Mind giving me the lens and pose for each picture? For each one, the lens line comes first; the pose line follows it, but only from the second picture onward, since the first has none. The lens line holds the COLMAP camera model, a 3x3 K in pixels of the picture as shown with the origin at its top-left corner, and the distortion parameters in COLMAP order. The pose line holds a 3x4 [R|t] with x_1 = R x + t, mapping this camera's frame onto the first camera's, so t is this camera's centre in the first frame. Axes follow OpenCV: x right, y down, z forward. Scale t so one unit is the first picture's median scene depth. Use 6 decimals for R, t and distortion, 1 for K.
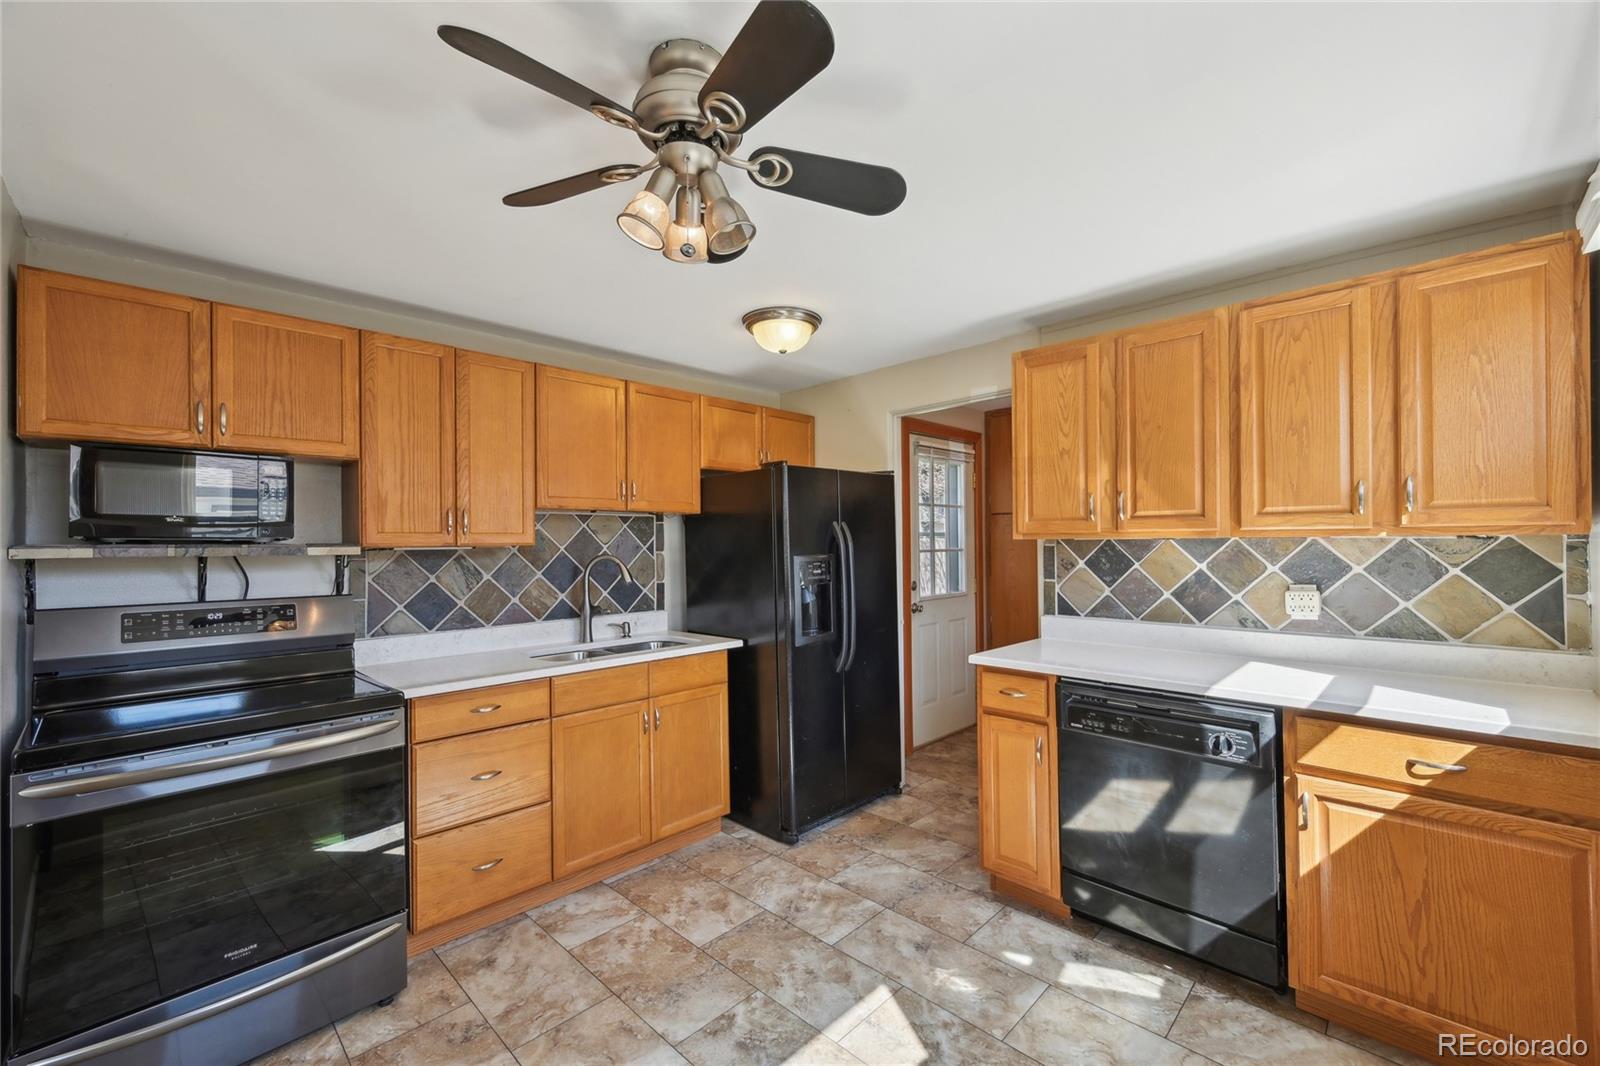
lens RADIAL K [[644.8, 0, 801.4], [0, 644.8, 540.6], [0, 0, 1]] dist [0.002506, 0.000089]
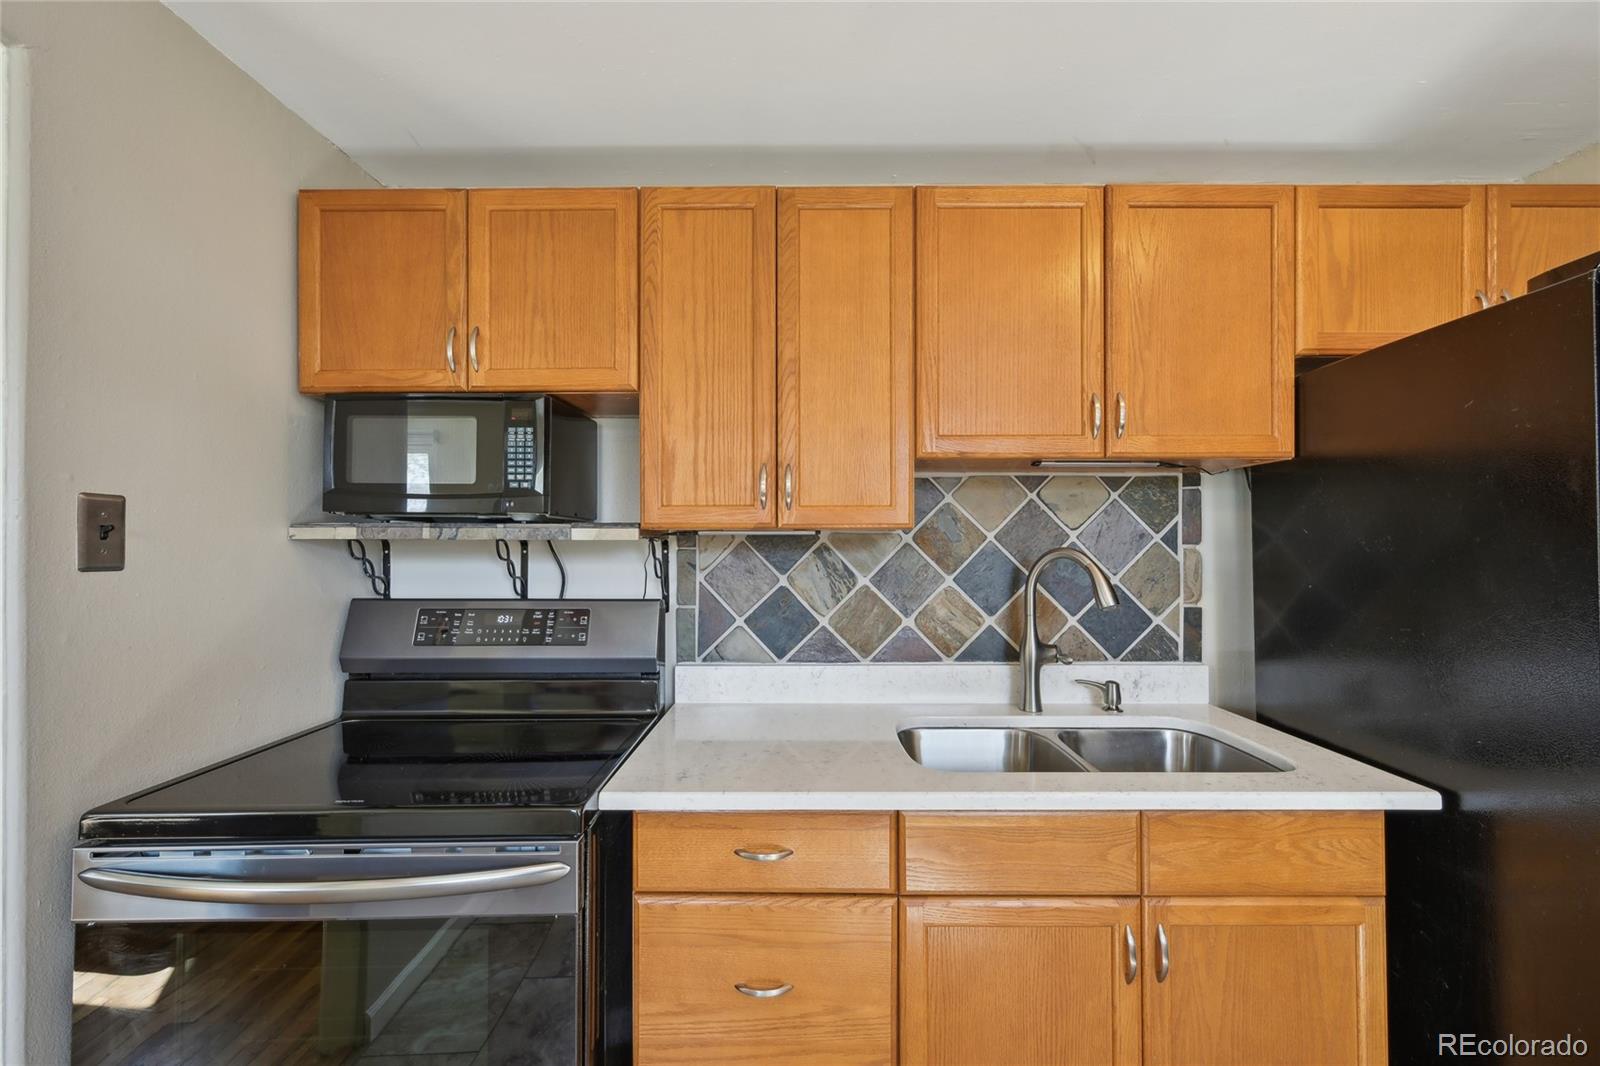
lens RADIAL K [[644.8, 0, 801.4], [0, 644.8, 540.6], [0, 0, 1]] dist [0.002506, 0.000089]
pose [[0.700484, 0.007045, -0.713633, -0.087531], [-0.002882, 0.999971, 0.007043, 0.012914], [0.713662, -0.002876, 0.700484, 0.510946]]
